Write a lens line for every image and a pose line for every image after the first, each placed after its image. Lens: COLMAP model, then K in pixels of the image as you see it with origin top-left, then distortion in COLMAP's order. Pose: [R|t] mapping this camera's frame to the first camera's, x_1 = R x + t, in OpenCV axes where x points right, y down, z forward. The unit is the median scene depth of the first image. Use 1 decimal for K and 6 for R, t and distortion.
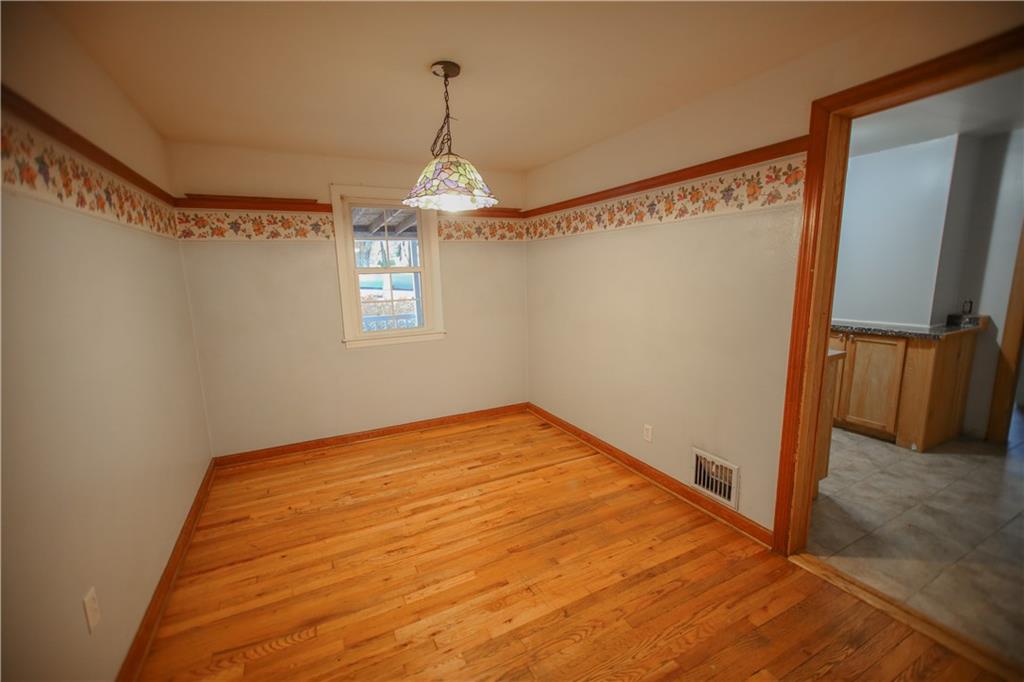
lens RADIAL K [[428.0, 0, 512.0], [0, 428.0, 341.0], [0, 0, 1]] dist [-0.008142, 0.009777]
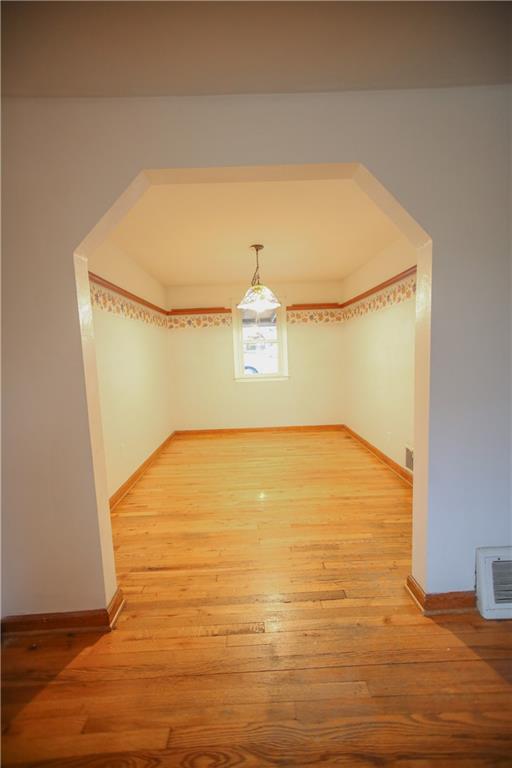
lens RADIAL K [[321.0, 0, 256.0], [0, 321.0, 384.0], [0, 0, 1]] dist [-0.008142, 0.009777]
pose [[0.899014, 0.031076, -0.436815, 0.378253], [-0.054604, 0.997649, -0.041404, 0.091768], [0.434502, 0.061075, 0.898598, -0.293305]]
